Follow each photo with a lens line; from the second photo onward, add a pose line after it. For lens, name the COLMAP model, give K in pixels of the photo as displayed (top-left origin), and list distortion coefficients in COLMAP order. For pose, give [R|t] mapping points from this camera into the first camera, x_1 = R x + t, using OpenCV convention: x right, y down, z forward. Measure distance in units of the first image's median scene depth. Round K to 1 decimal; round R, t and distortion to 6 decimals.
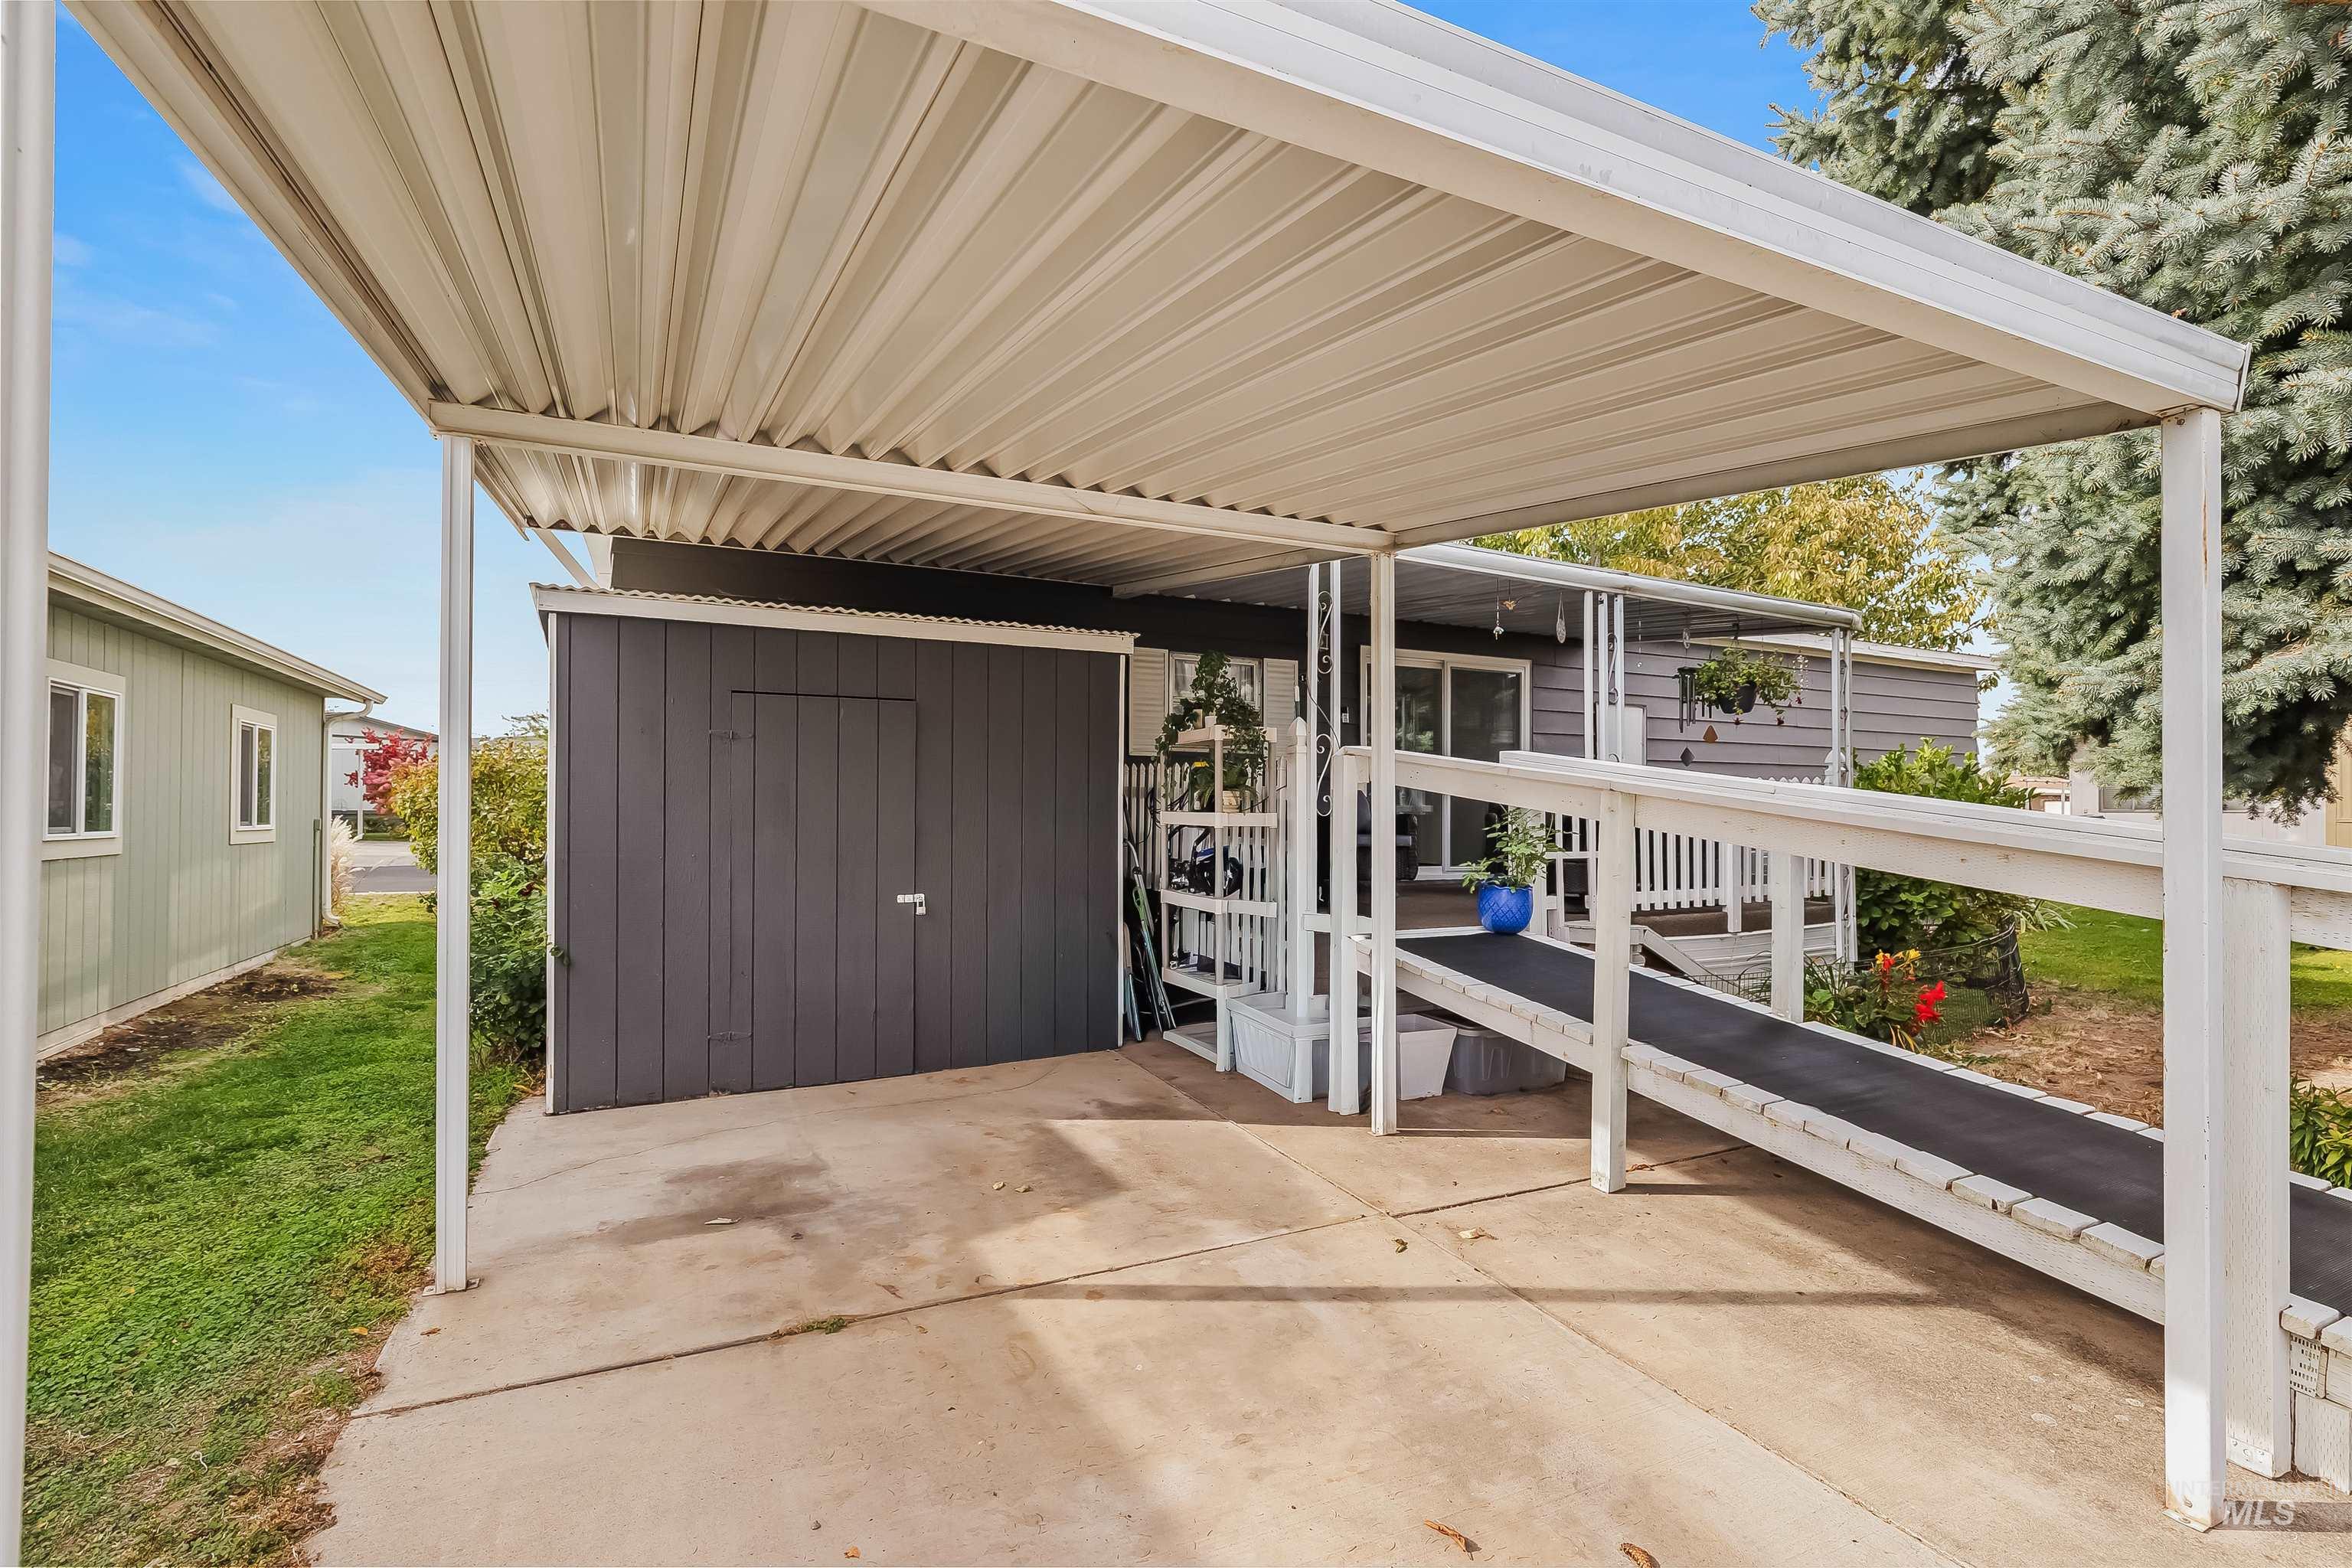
lens RADIAL K [[1058.7, 0, 1176.0], [0, 1058.7, 784.0], [0, 0, 1]] dist [-0.000956, -0.000536]
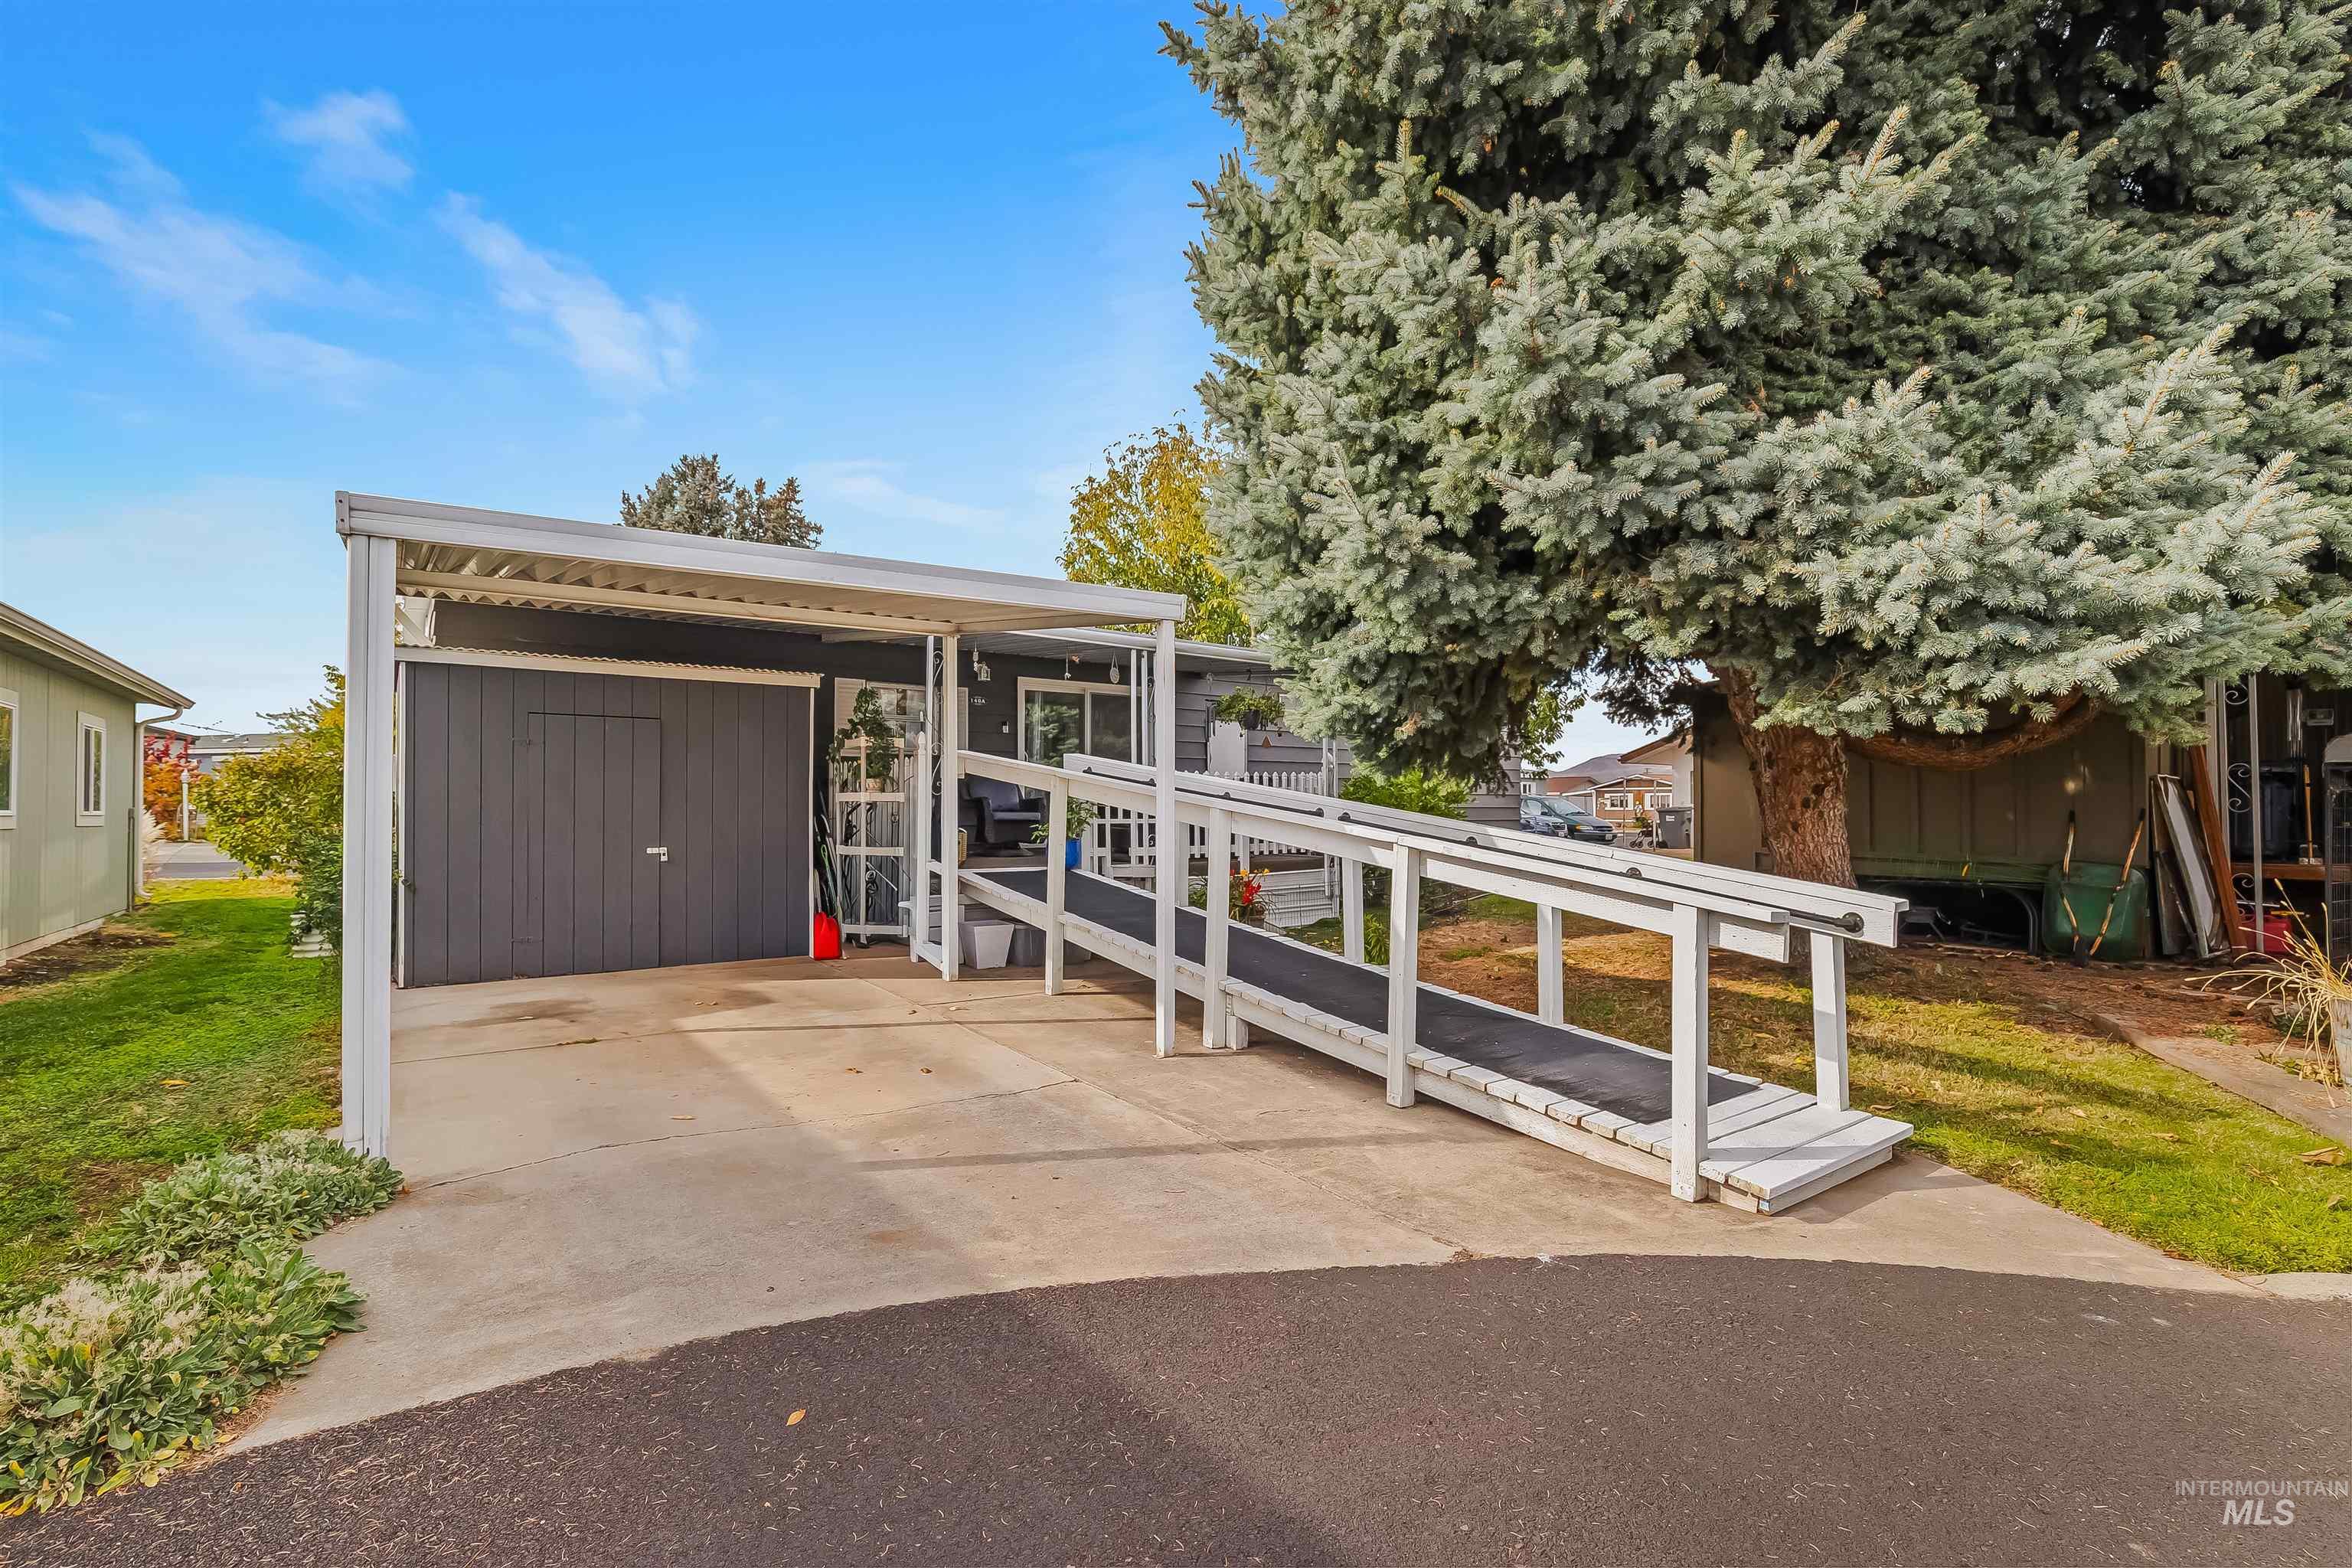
lens RADIAL K [[1058.7, 0, 1176.0], [0, 1058.7, 784.0], [0, 0, 1]] dist [-0.000956, -0.000536]
pose [[0.985987, -0.001338, 0.166817, 0.225128], [0.001415, 0.999999, -0.000339, 0.015233], [-0.166817, 0.000570, 0.985988, -0.603449]]
